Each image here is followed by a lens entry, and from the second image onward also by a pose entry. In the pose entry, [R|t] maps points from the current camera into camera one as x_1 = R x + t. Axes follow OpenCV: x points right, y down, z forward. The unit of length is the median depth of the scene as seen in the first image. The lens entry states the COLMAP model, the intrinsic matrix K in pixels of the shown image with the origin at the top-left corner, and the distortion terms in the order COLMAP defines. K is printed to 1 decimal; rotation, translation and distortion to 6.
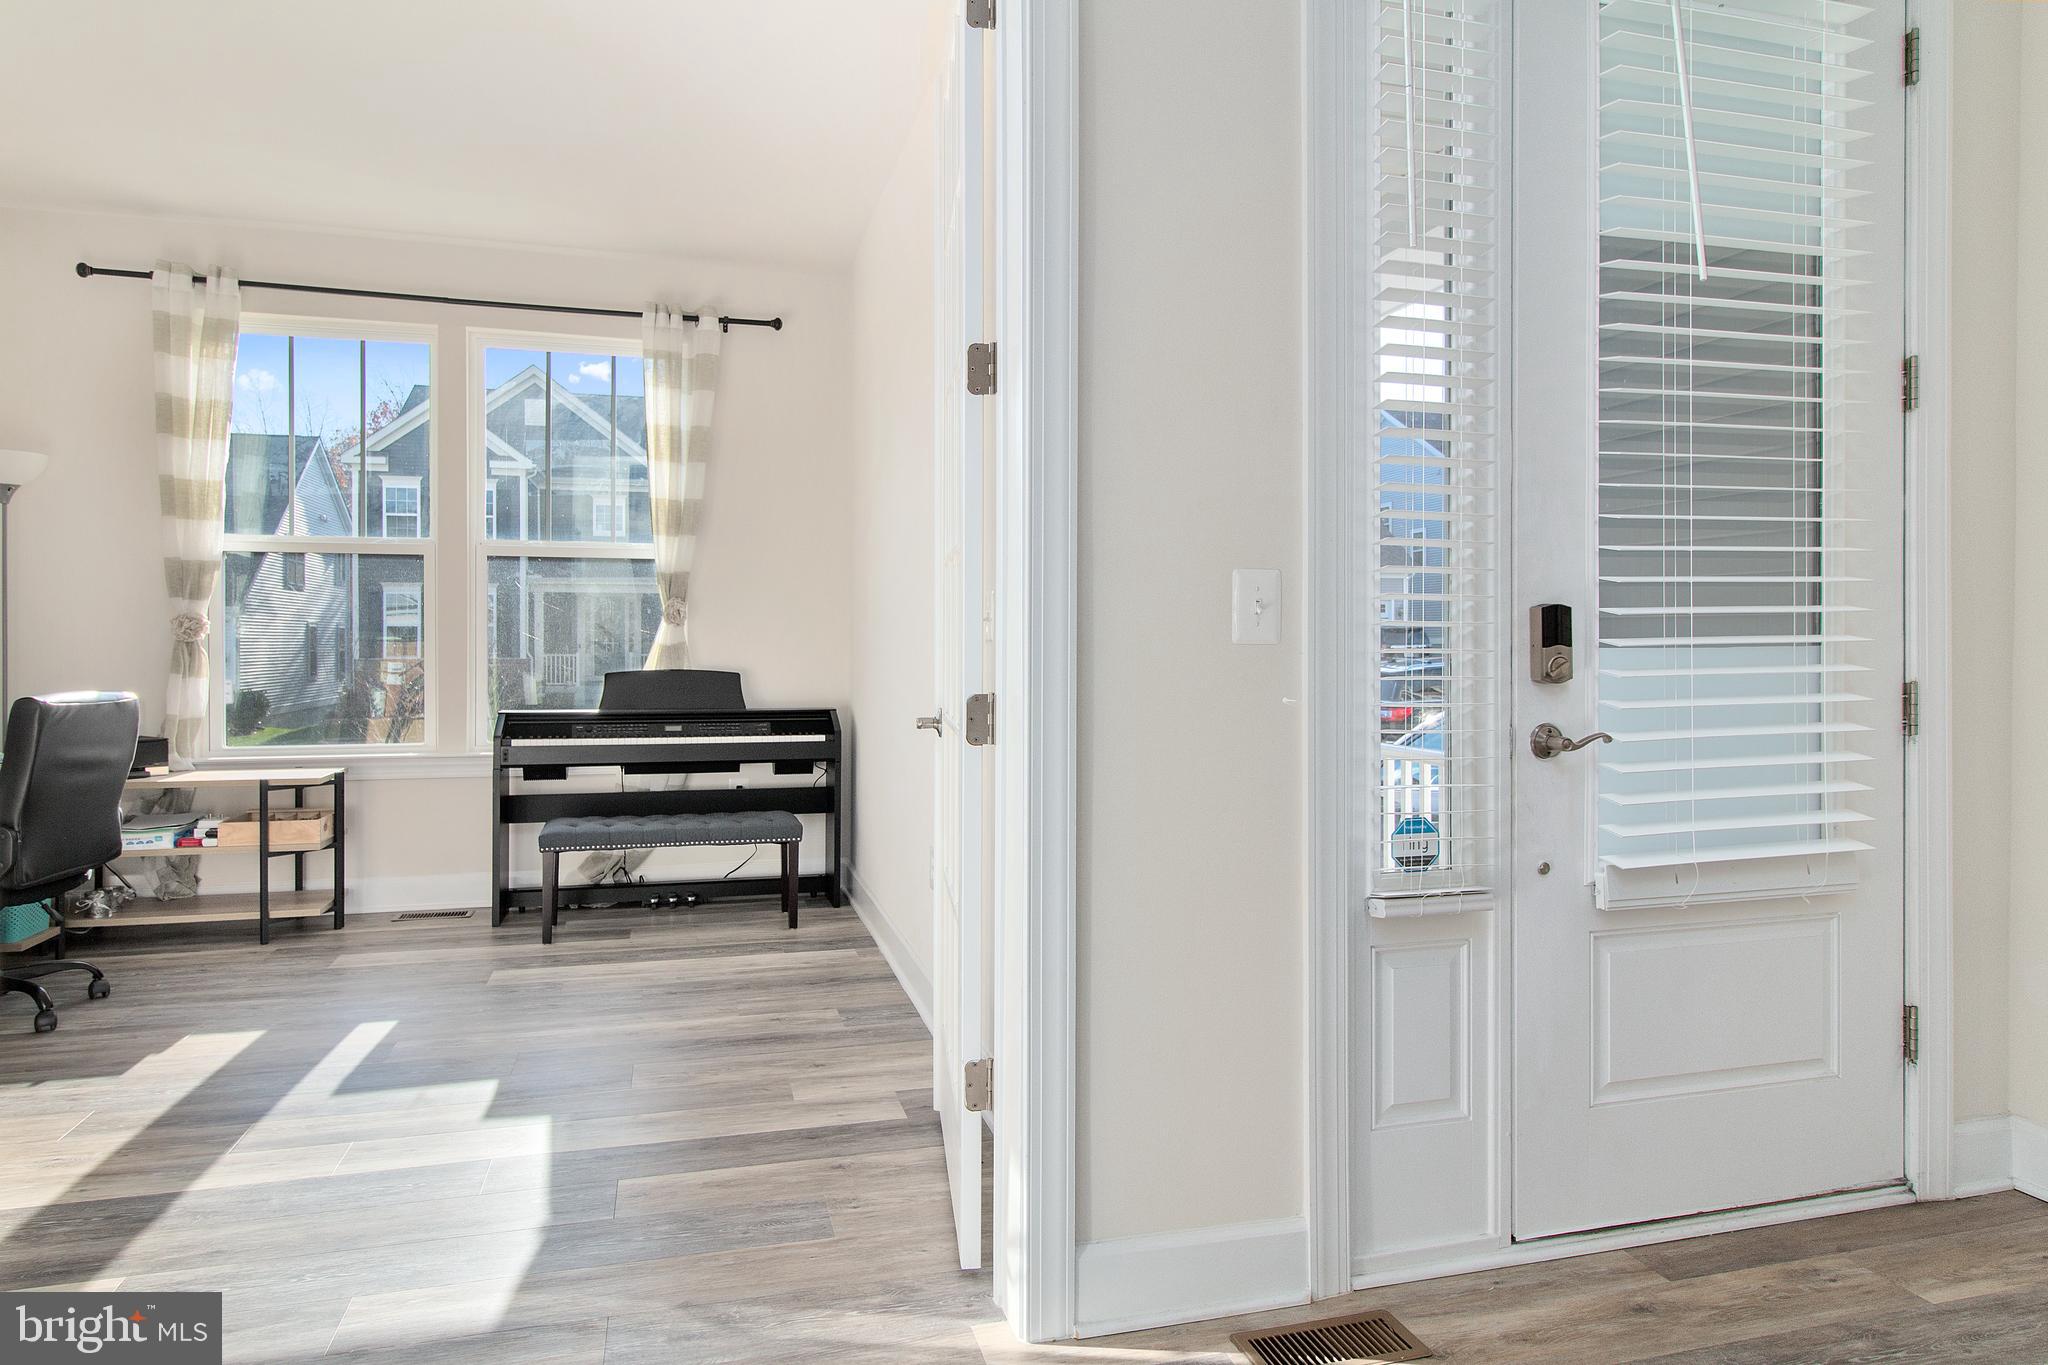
lens RADIAL K [[1246.3, 0, 1020.0], [0, 1246.3, 646.2], [0, 0, 1]] dist [0.004217, 0.000387]
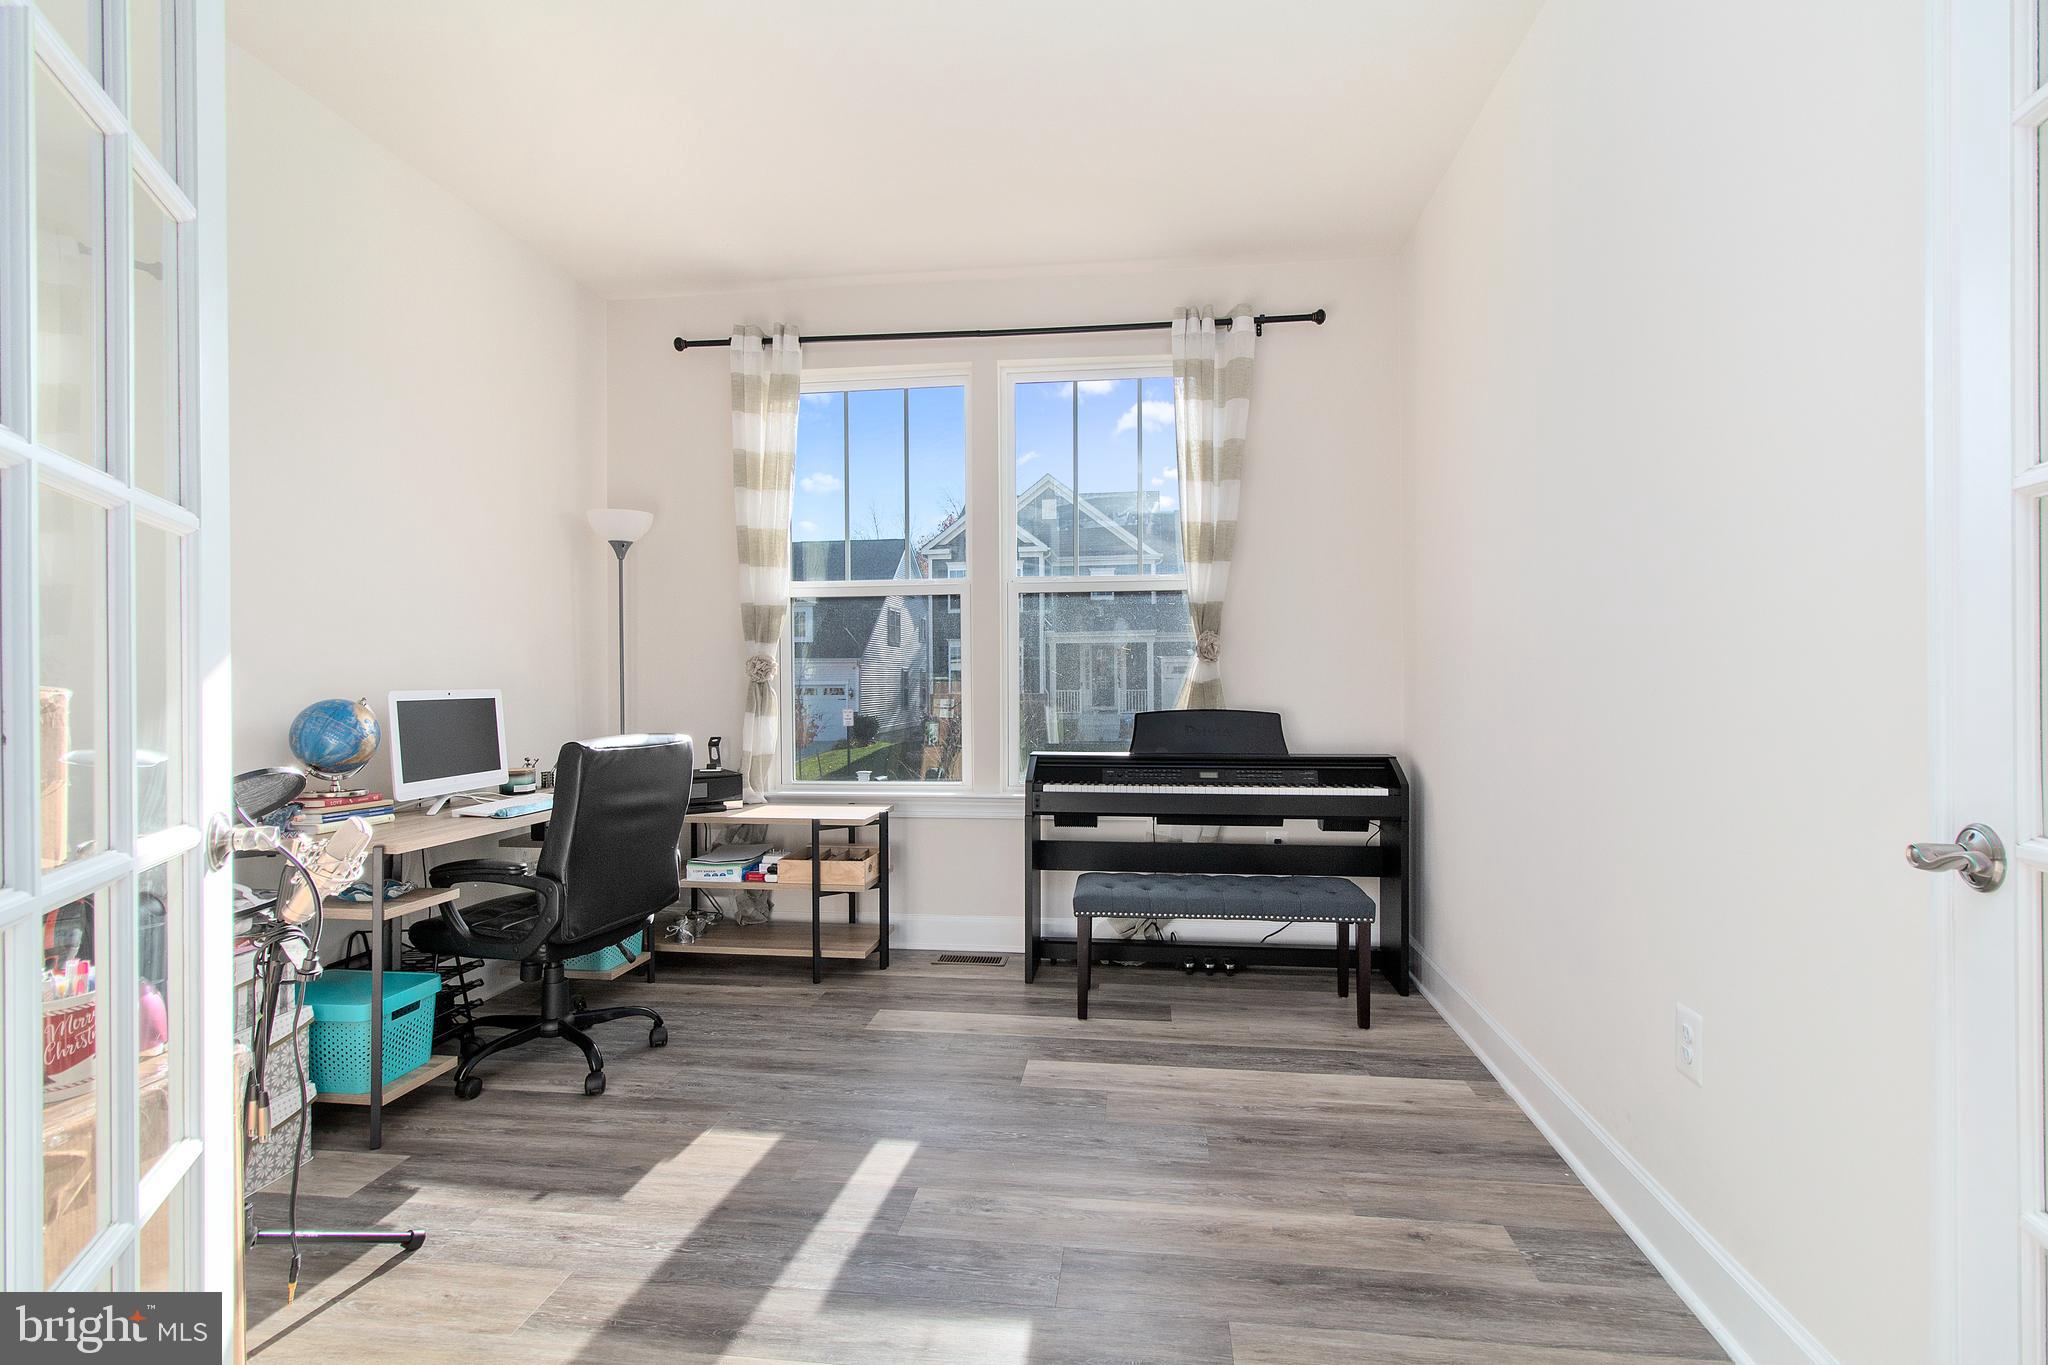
lens RADIAL K [[951.0, 0, 1022.4], [0, 951.0, 671.3], [0, 0, 1]] dist [-0.000304, 0.000258]
pose [[0.921742, -0.010247, -0.387669, -0.145919], [0.005421, 0.999894, -0.013540, -0.000794], [0.387766, 0.010379, 0.921699, 0.338662]]
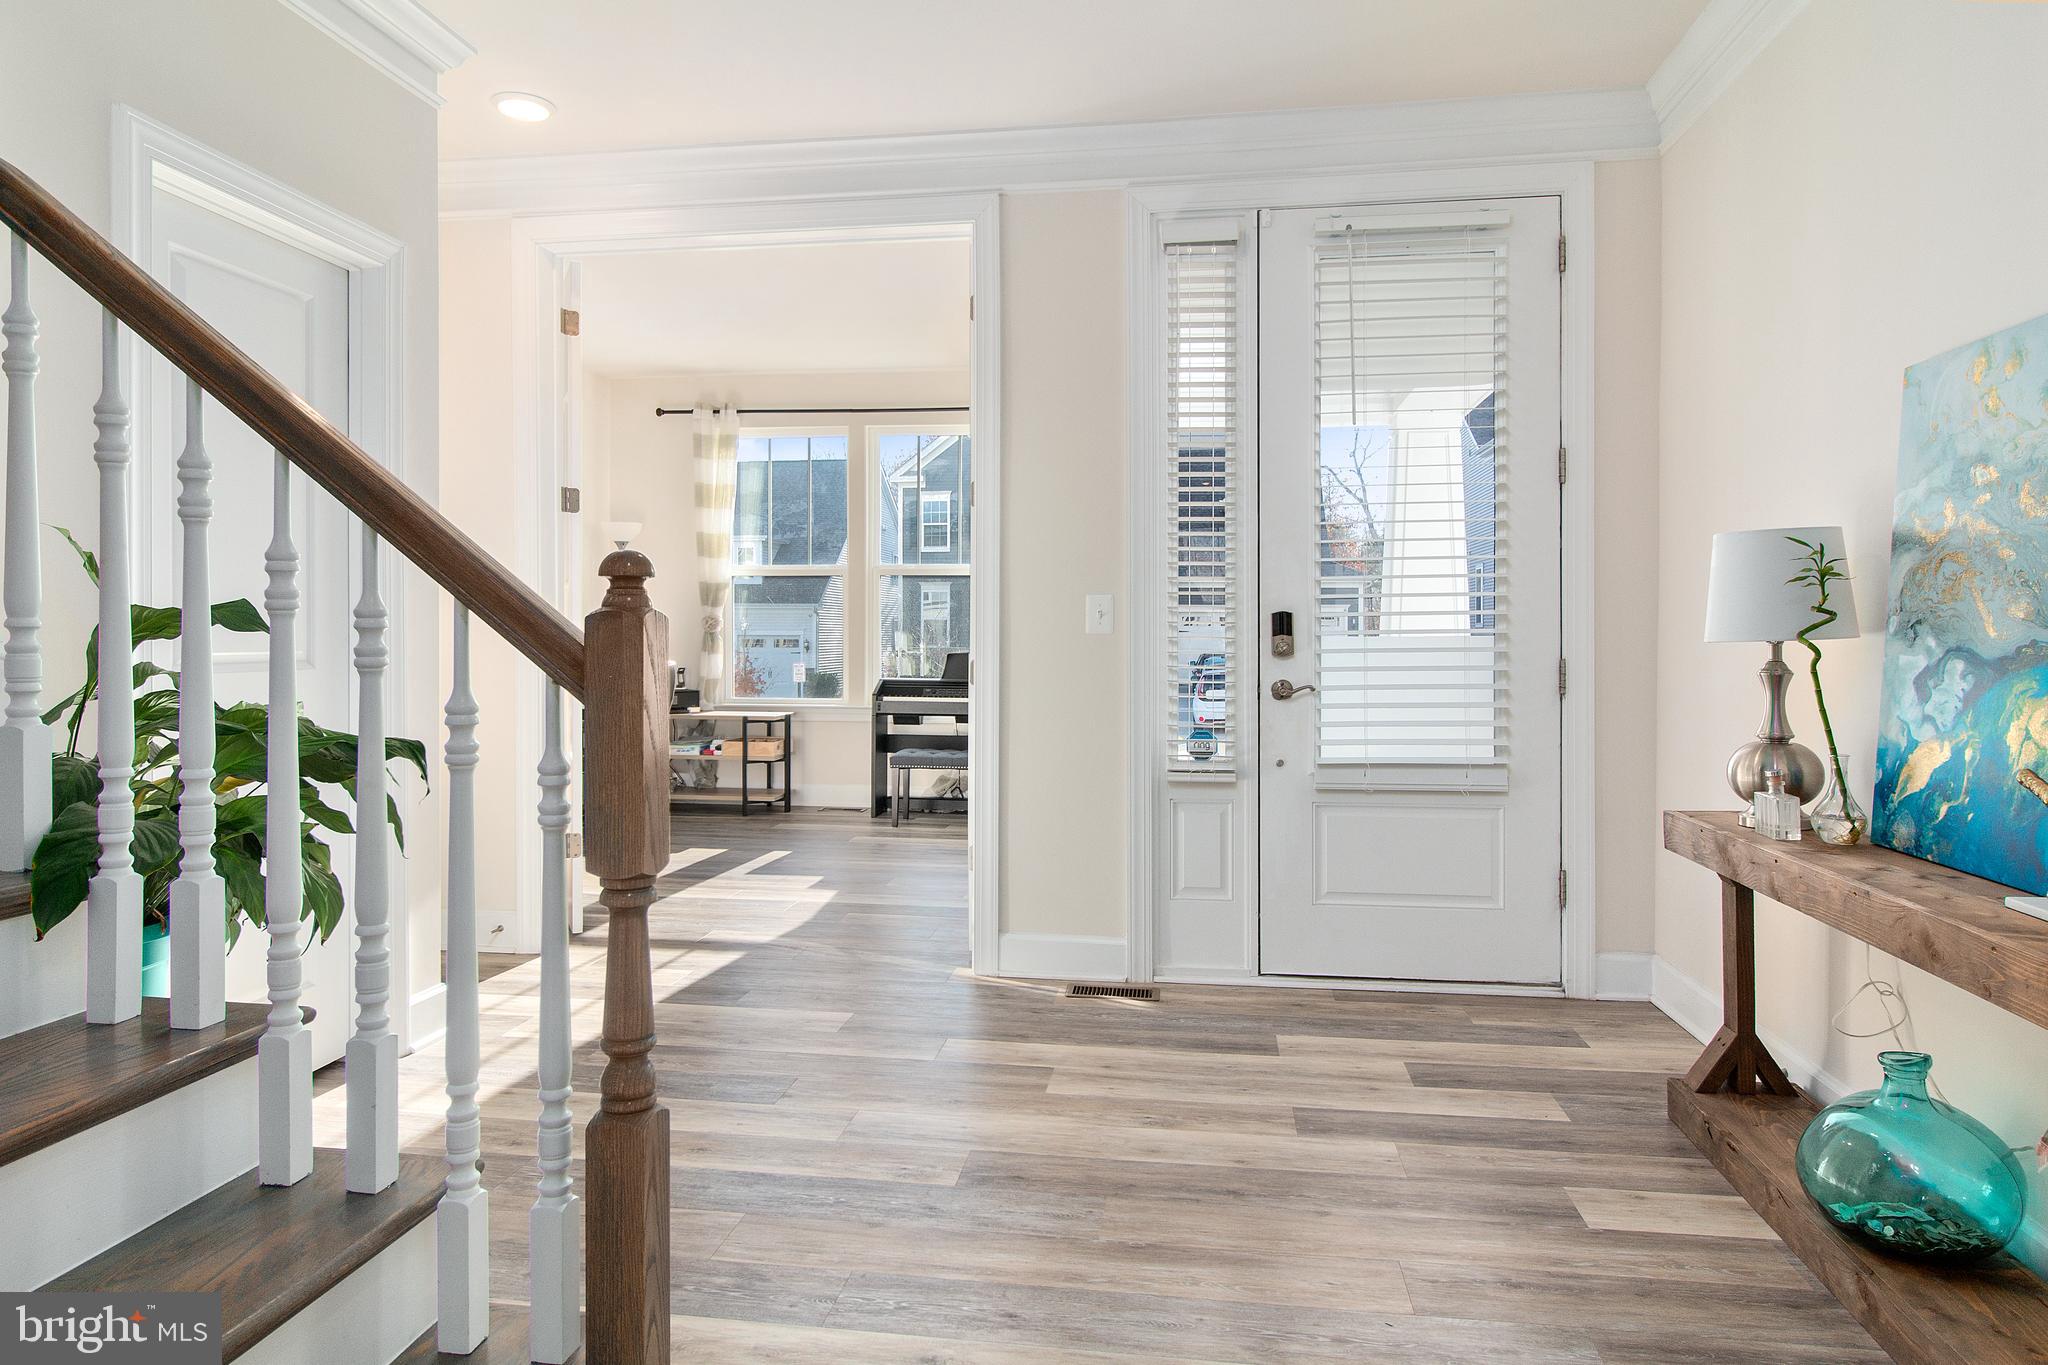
lens RADIAL K [[1291.3, 0, 1022.5], [0, 1291.3, 644.4], [0, 0, 1]] dist [0.001785, 0.000083]
pose [[0.913022, 0.004829, -0.407883, 0.399735], [-0.003047, 0.999983, 0.005019, 0.002223], [0.407900, -0.003340, 0.913021, -0.382723]]
